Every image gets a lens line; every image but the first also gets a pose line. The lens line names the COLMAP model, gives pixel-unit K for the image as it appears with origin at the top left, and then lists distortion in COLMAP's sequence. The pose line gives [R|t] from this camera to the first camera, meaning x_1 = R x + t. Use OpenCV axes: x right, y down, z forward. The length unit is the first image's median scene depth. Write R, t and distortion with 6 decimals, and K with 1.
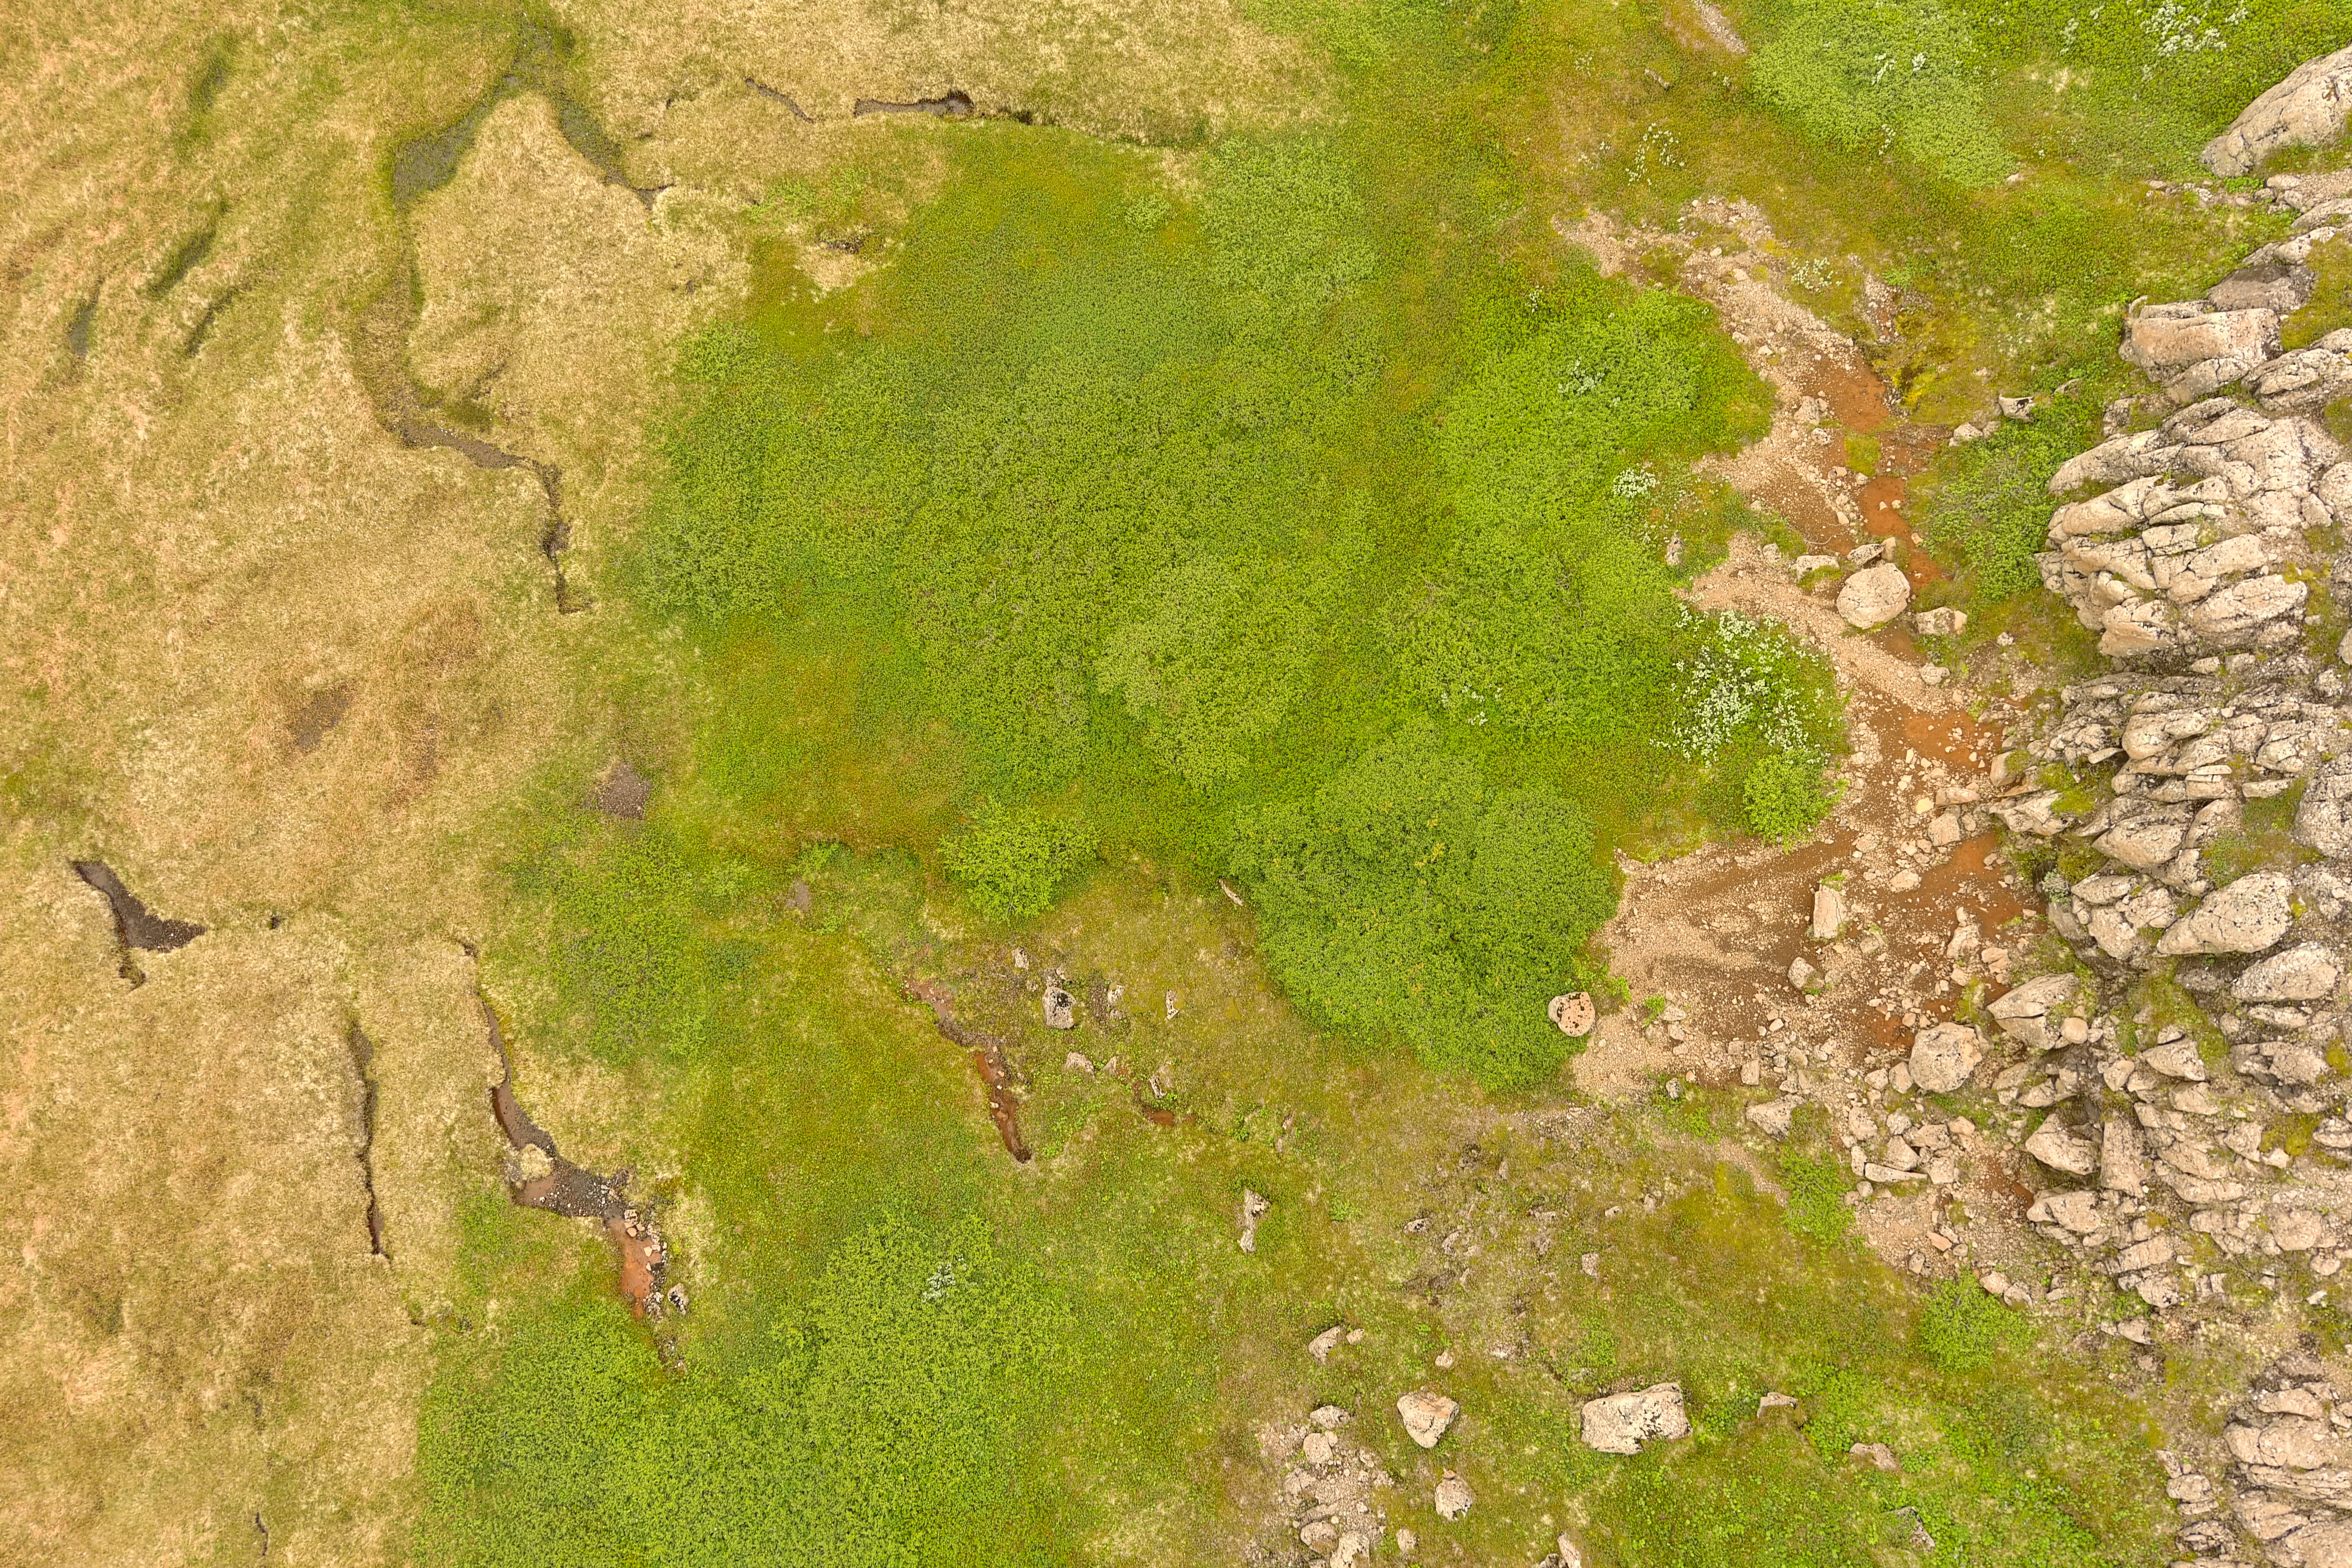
lens RADIAL K [[1809.4, 0, 1194.6], [0, 1809.4, 780.4], [0, 0, 1]] dist [0.019441, 0.002602]
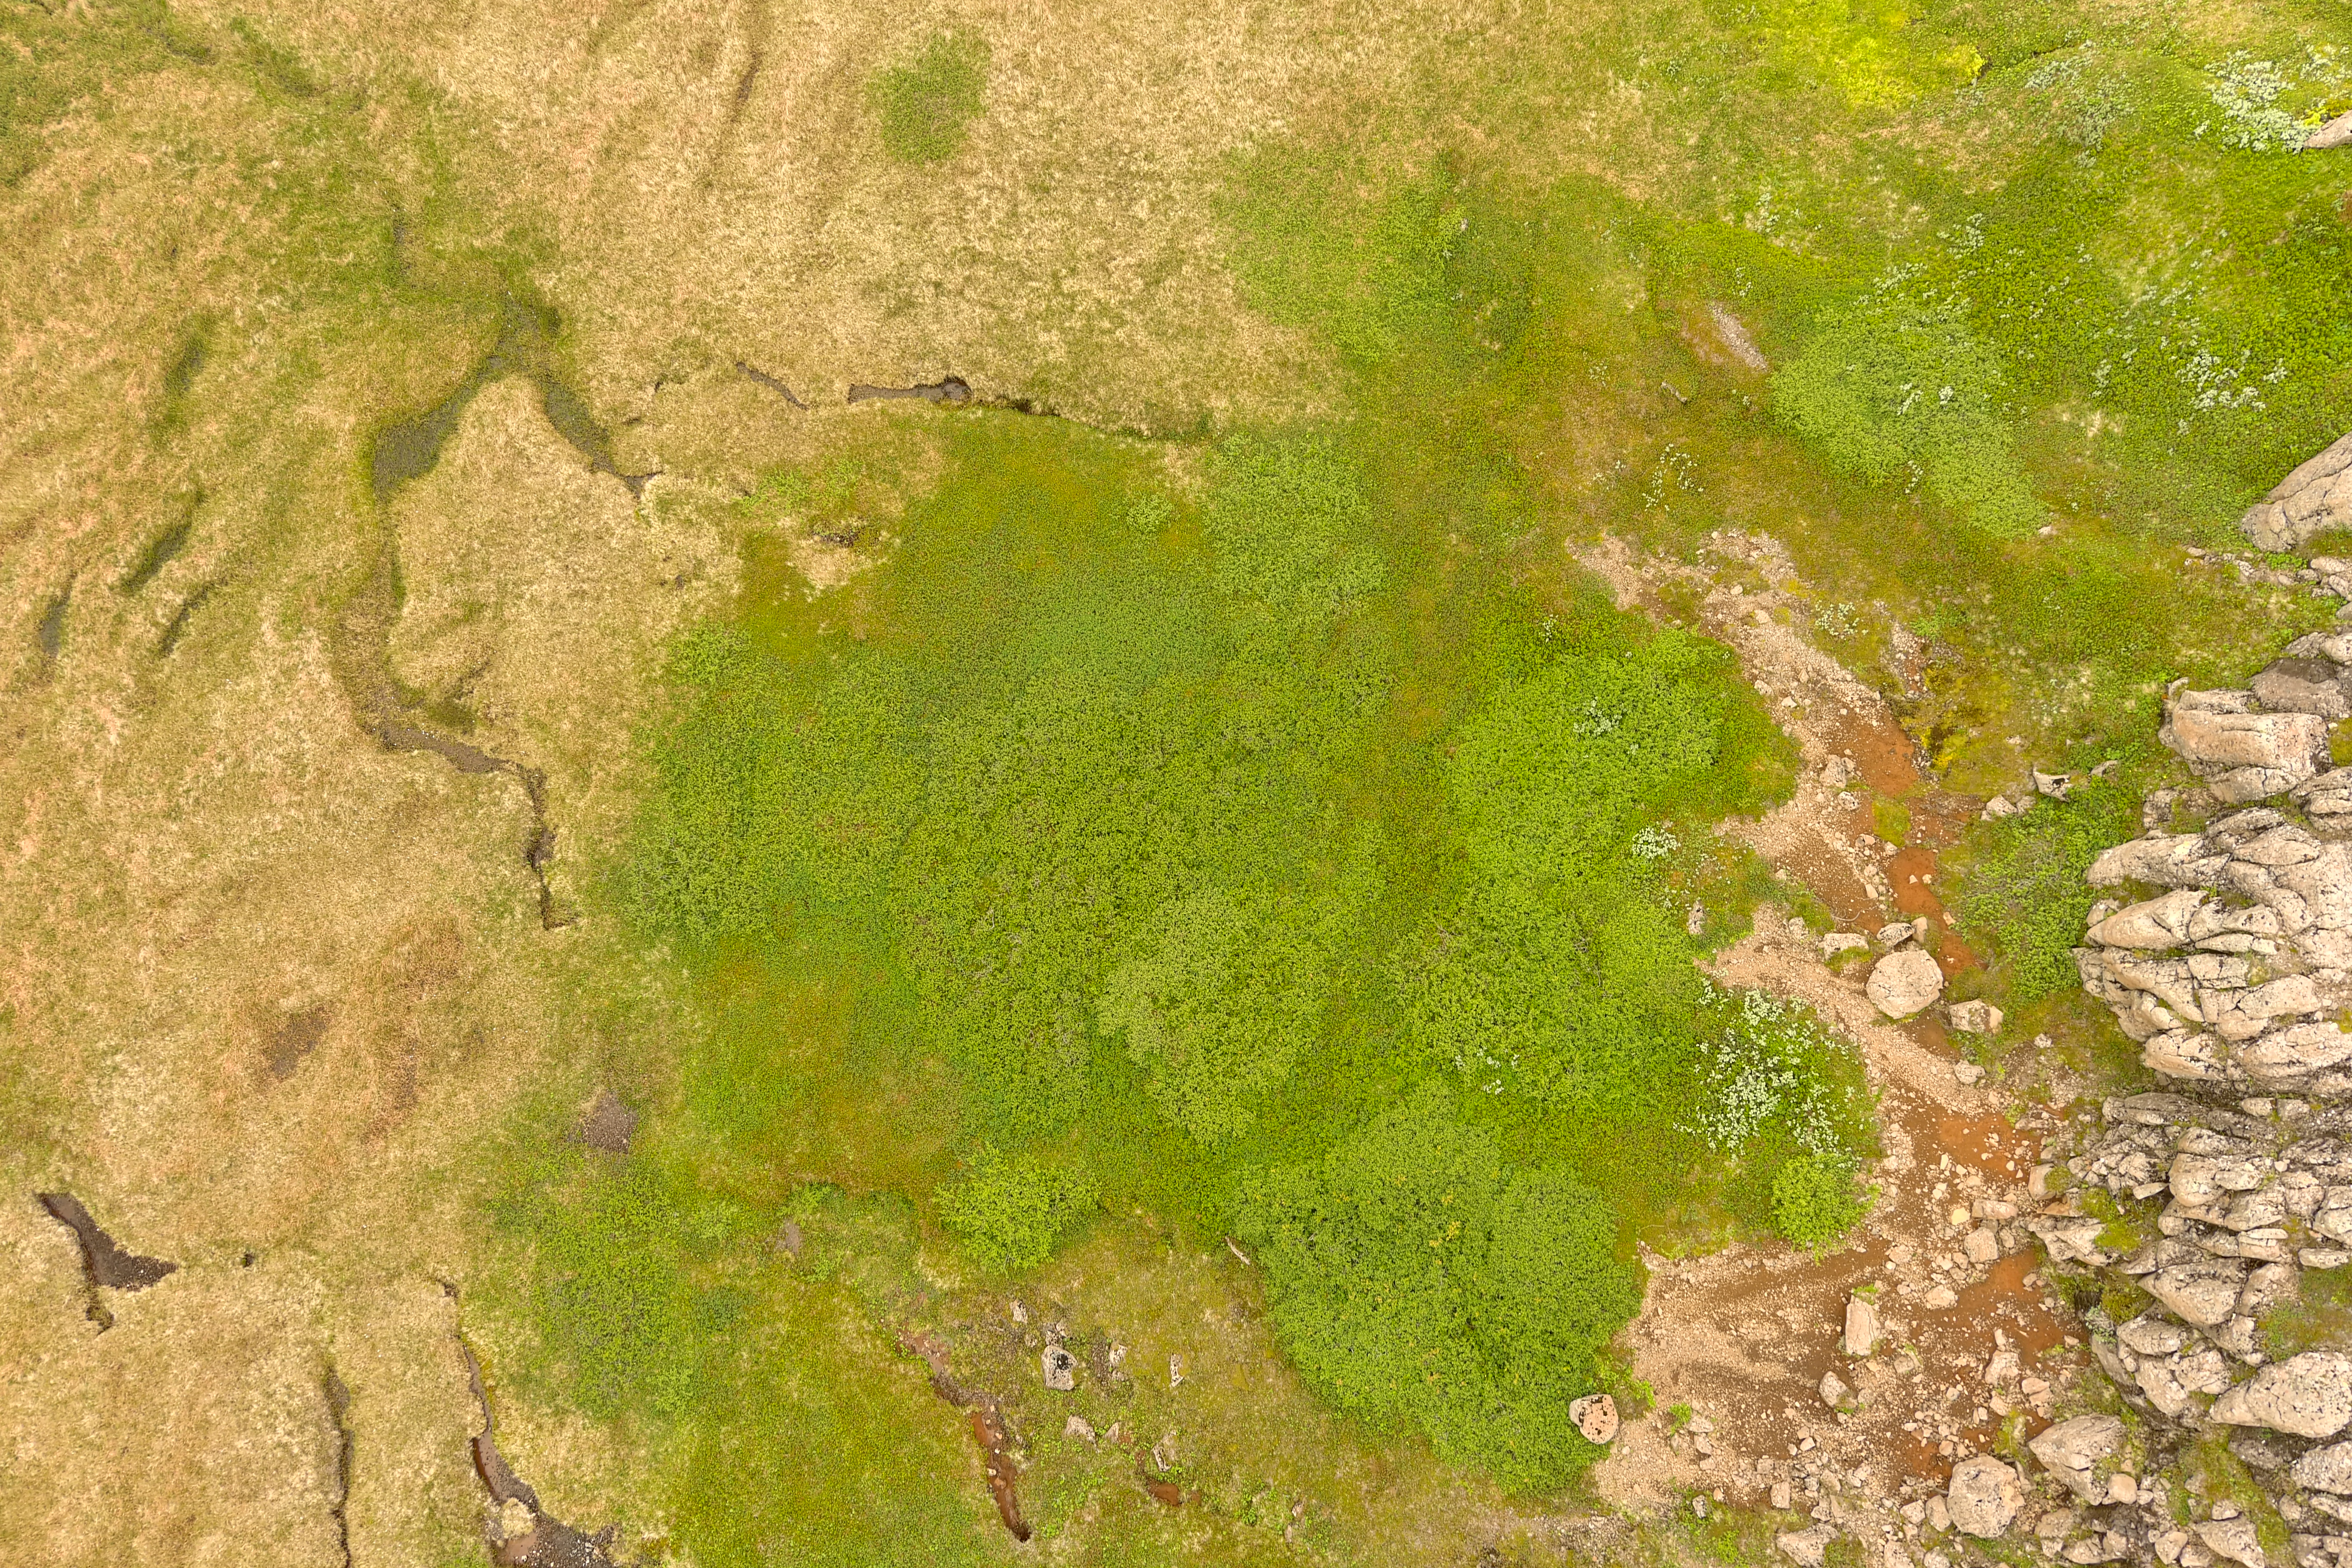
lens RADIAL K [[1809.4, 0, 1195.1], [0, 1809.4, 784.2], [0, 0, 1]] dist [0.019441, 0.002602]
pose [[0.999998, -0.001650, 0.000910, -0.003197], [0.001653, 0.999996, -0.002434, -0.200078], [-0.000906, 0.002435, 0.999997, 0.035644]]
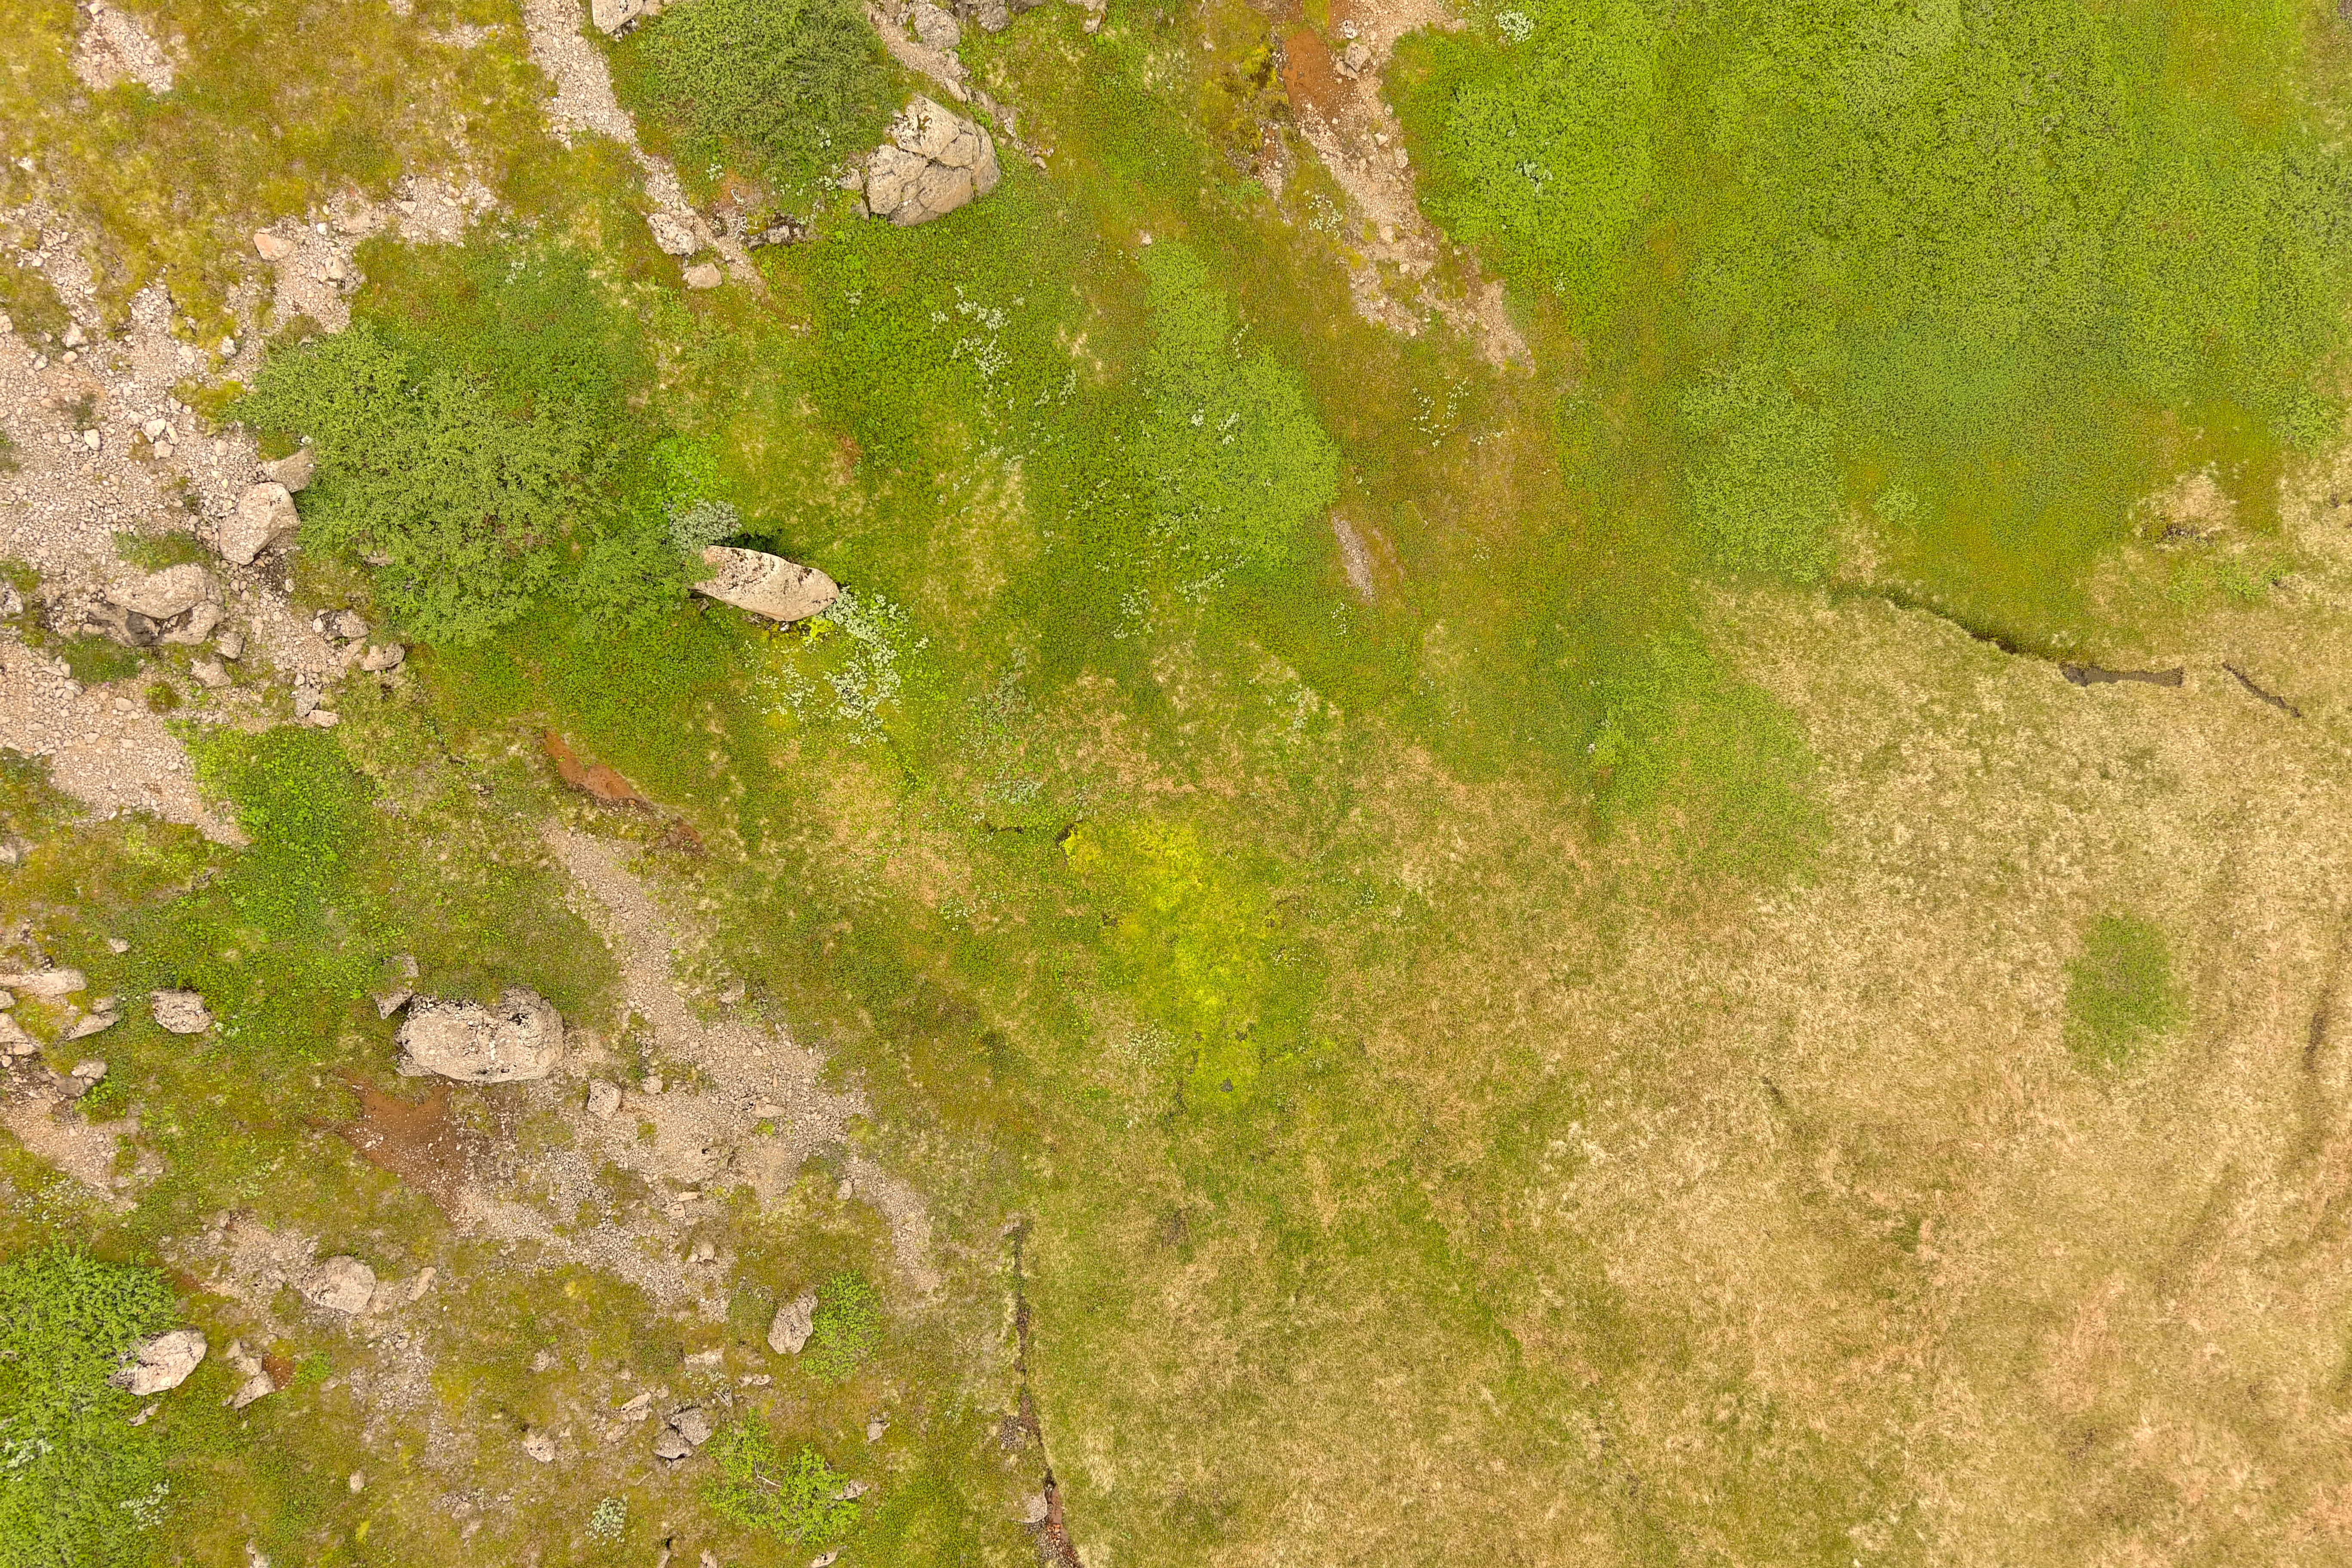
lens RADIAL K [[1809.4, 0, 1180.9], [0, 1809.4, 789.8], [0, 0, 1]] dist [0.019441, 0.002602]
pose [[-0.998413, -0.055998, -0.005909, 0.431838], [0.050758, -0.940461, 0.336092, -0.978599], [-0.024378, 0.335259, 0.941811, 0.163917]]
